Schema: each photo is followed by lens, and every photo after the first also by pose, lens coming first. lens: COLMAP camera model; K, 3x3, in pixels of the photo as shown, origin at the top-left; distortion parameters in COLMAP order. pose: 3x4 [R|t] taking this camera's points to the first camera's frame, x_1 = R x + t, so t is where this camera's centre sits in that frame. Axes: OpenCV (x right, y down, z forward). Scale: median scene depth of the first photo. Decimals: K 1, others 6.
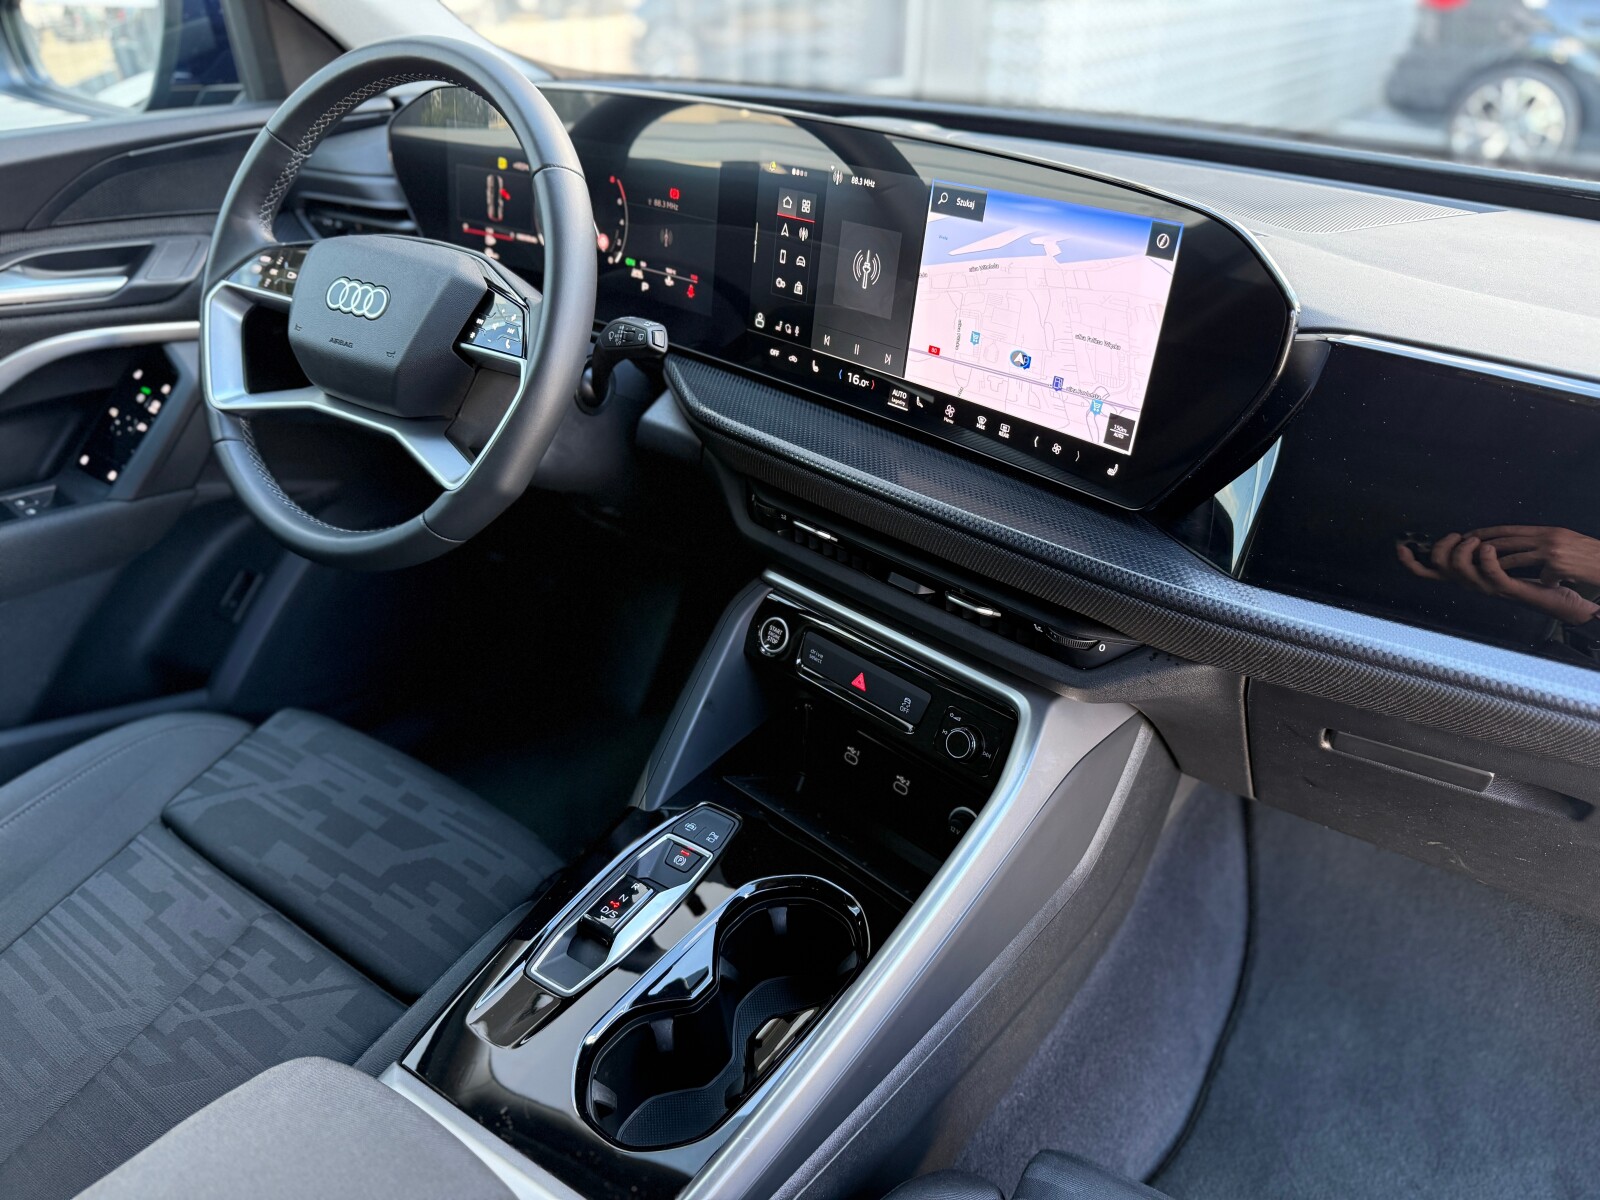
lens RADIAL K [[1127.4, 0, 794.3], [0, 1127.4, 606.7], [0, 0, 1]] dist [0.150358, -0.316288]
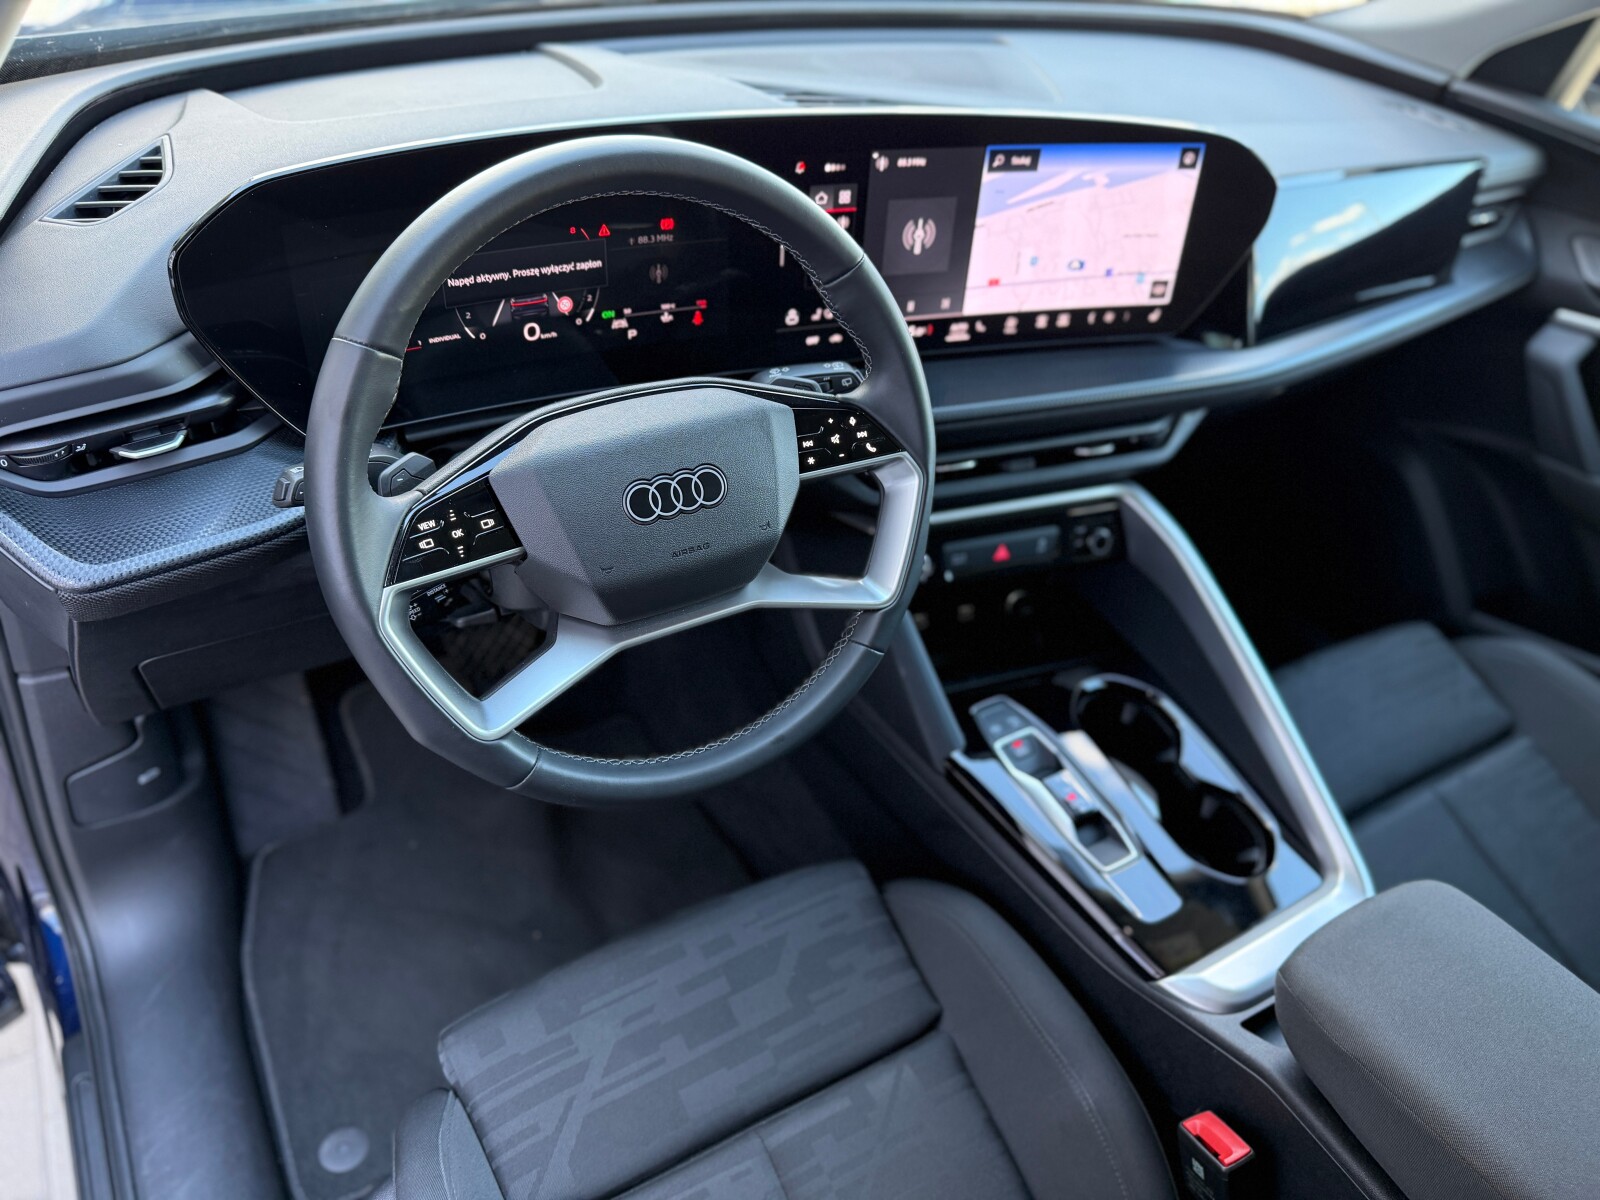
lens RADIAL K [[1127.4, 0, 794.3], [0, 1127.4, 606.7], [0, 0, 1]] dist [0.150358, -0.316288]
pose [[0.423873, -0.575299, 0.699545, -0.926050], [0.374363, 0.814582, 0.443068, -0.513229], [-0.824733, 0.074080, 0.560650, 0.475331]]
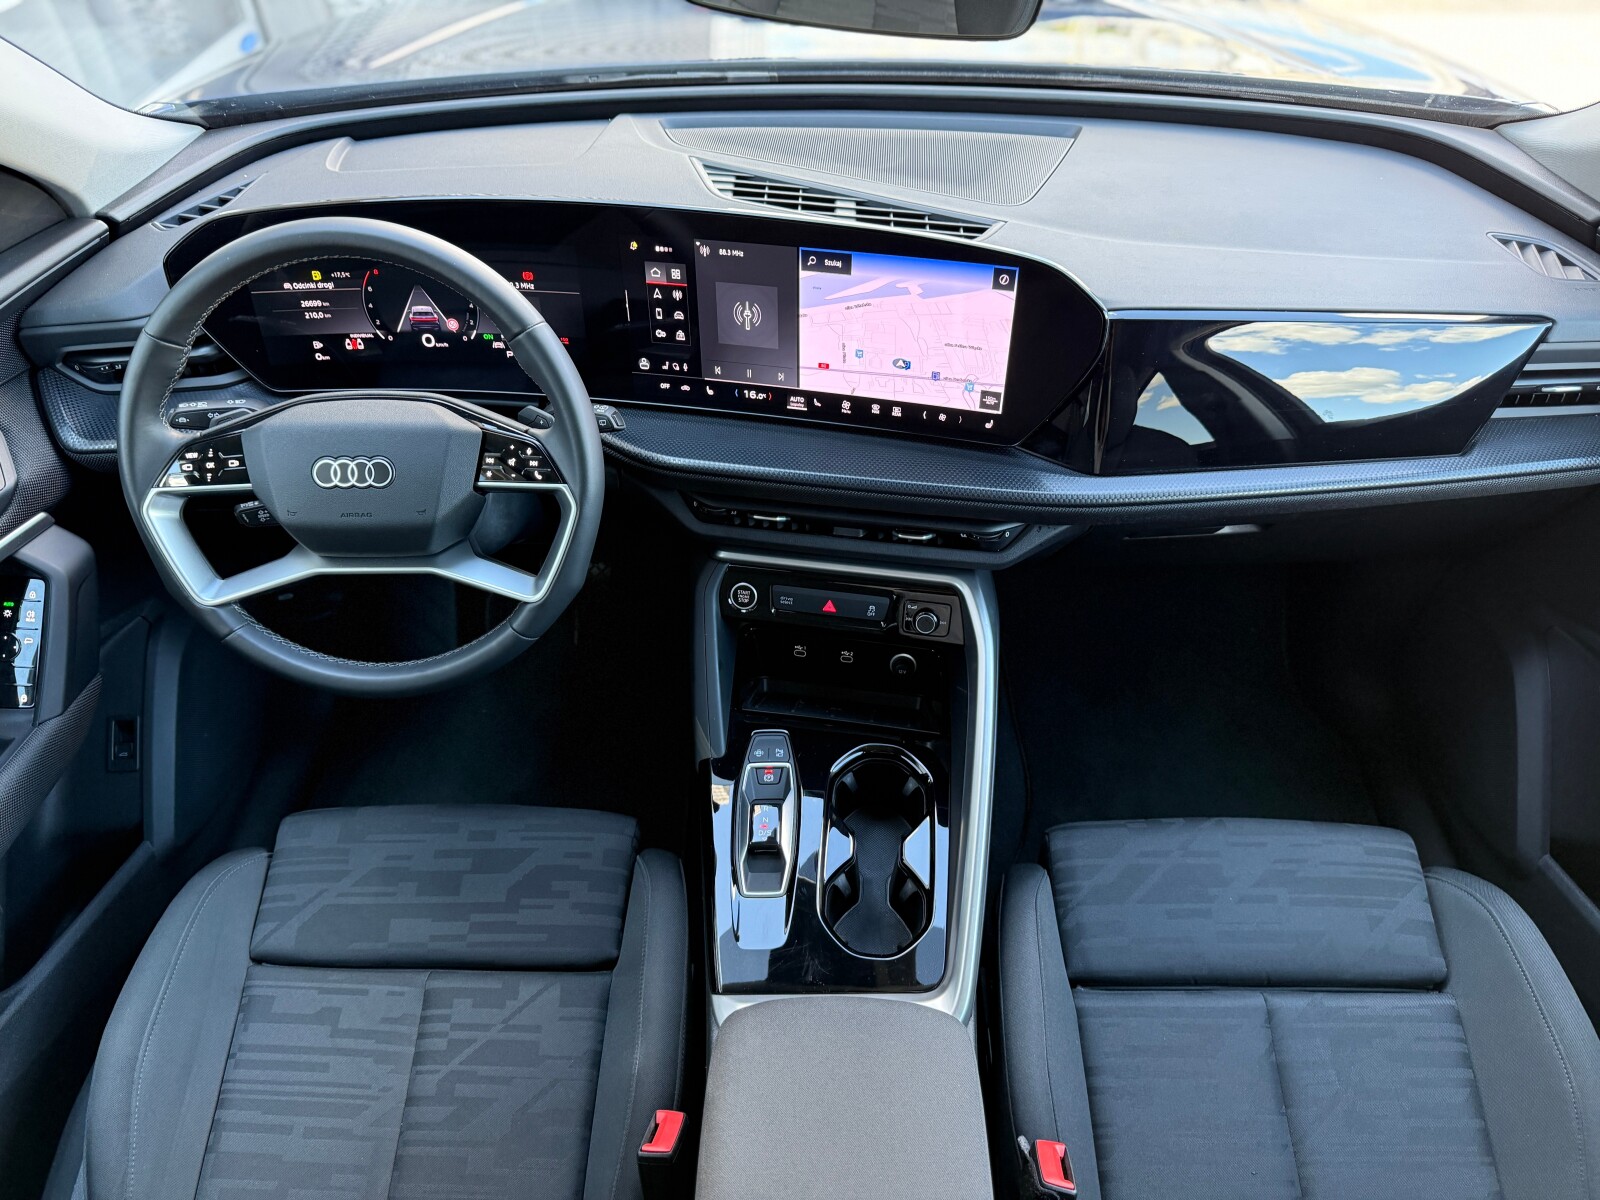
lens RADIAL K [[1127.4, 0, 794.3], [0, 1127.4, 606.7], [0, 0, 1]] dist [0.150358, -0.316288]
pose [[0.834929, -0.398779, 0.379300, -0.484697], [0.305746, 0.909141, 0.282810, -0.326117], [-0.457616, -0.120157, 0.880994, -0.186676]]
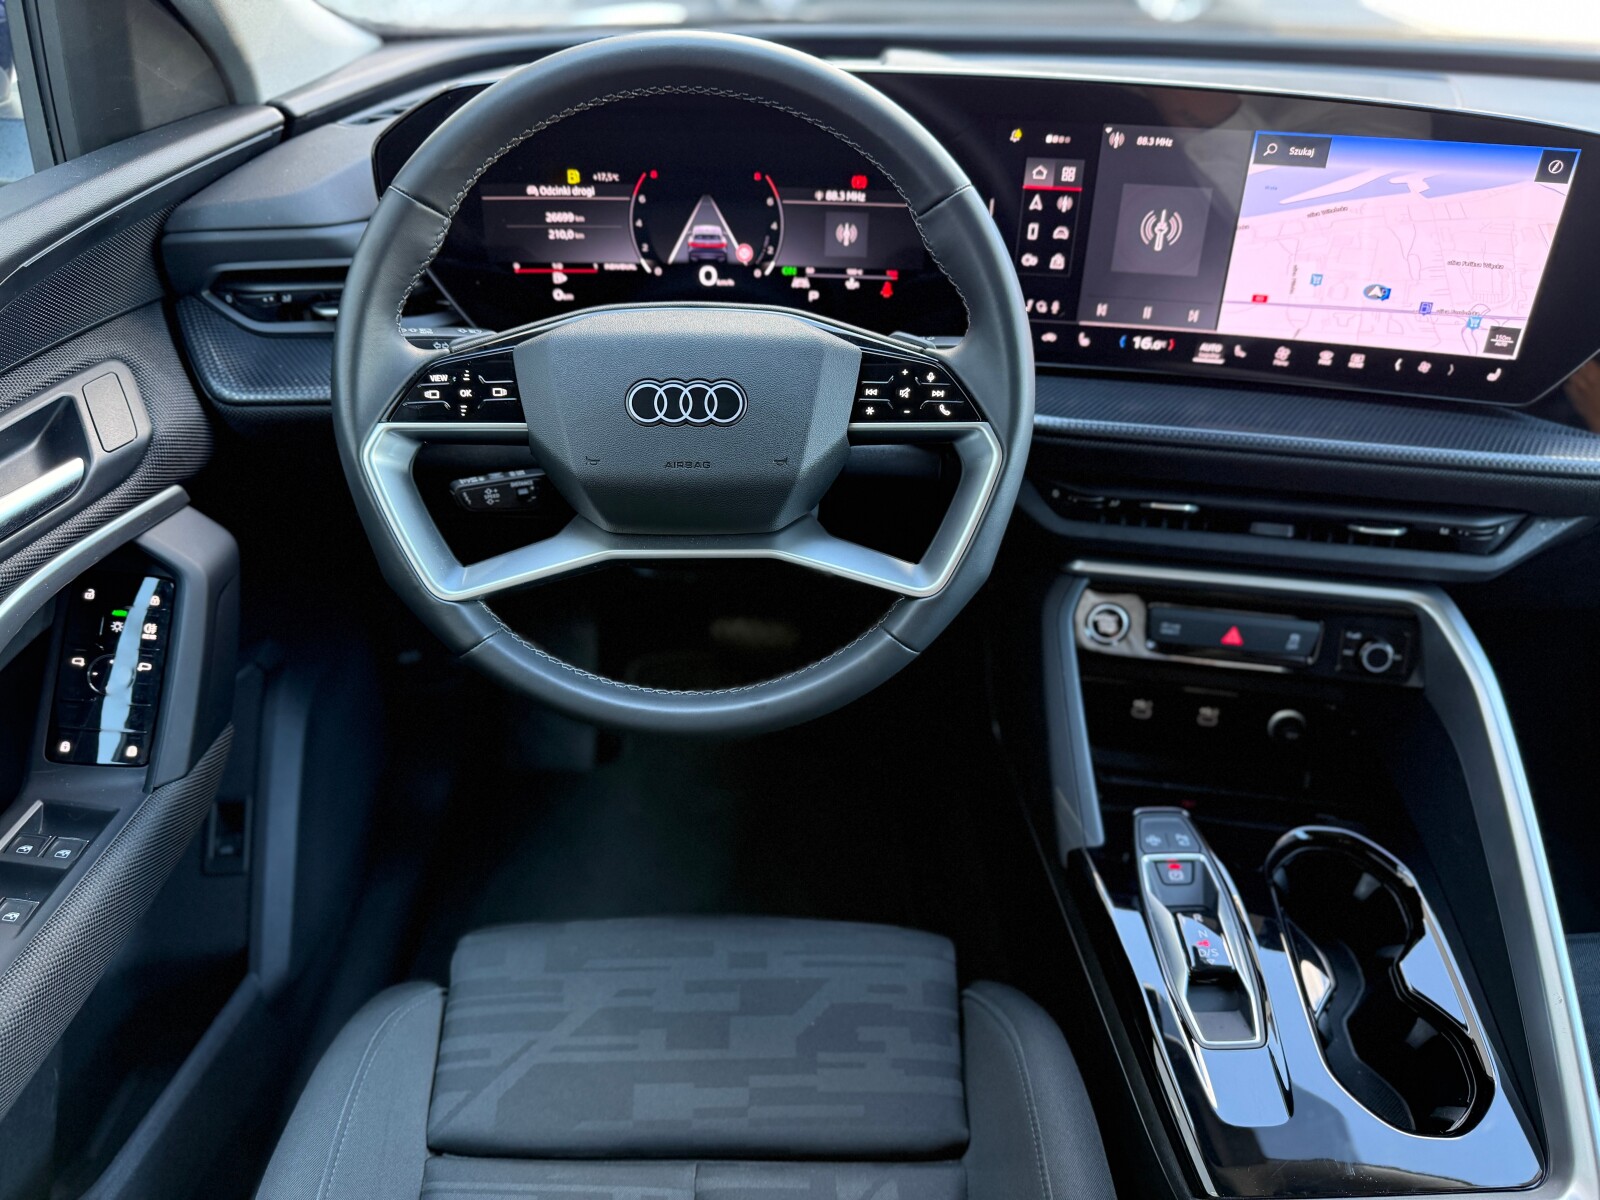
lens RADIAL K [[1143.0, 0, 800.0], [0, 1143.0, 600.0], [0, 0, 1]] dist [0.088397, -0.168791]
pose [[0.818700, -0.343146, 0.460413, -0.697379], [0.294494, 0.939241, 0.176352, -0.250996], [-0.492953, -0.008791, 0.870011, 0.288261]]
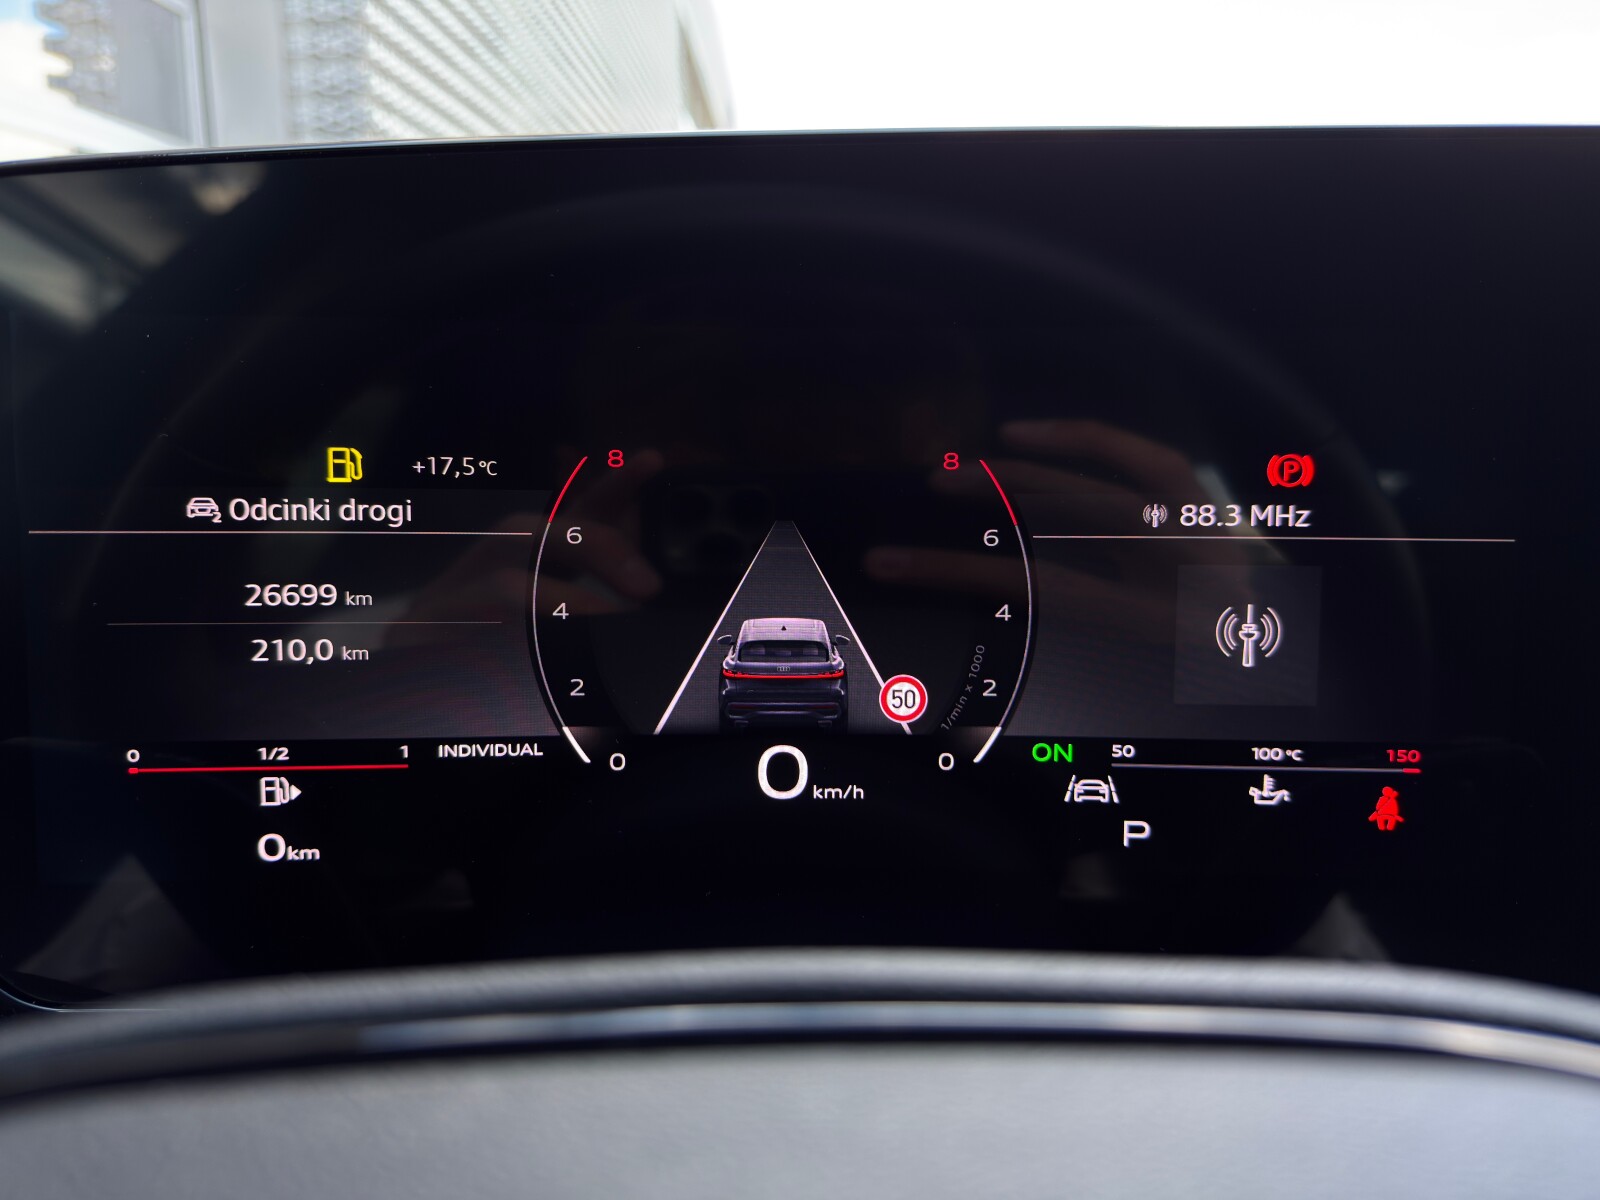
lens RADIAL K [[1117.8, 0, 800.0], [0, 1117.8, 600.0], [0, 0, 1]] dist [0.008154, 0.001113]
pose [[0.822850, -0.150980, 0.547835, -0.365246], [0.306923, 0.929426, -0.204857, -0.341047], [-0.478242, 0.336710, 0.811117, 0.926328]]
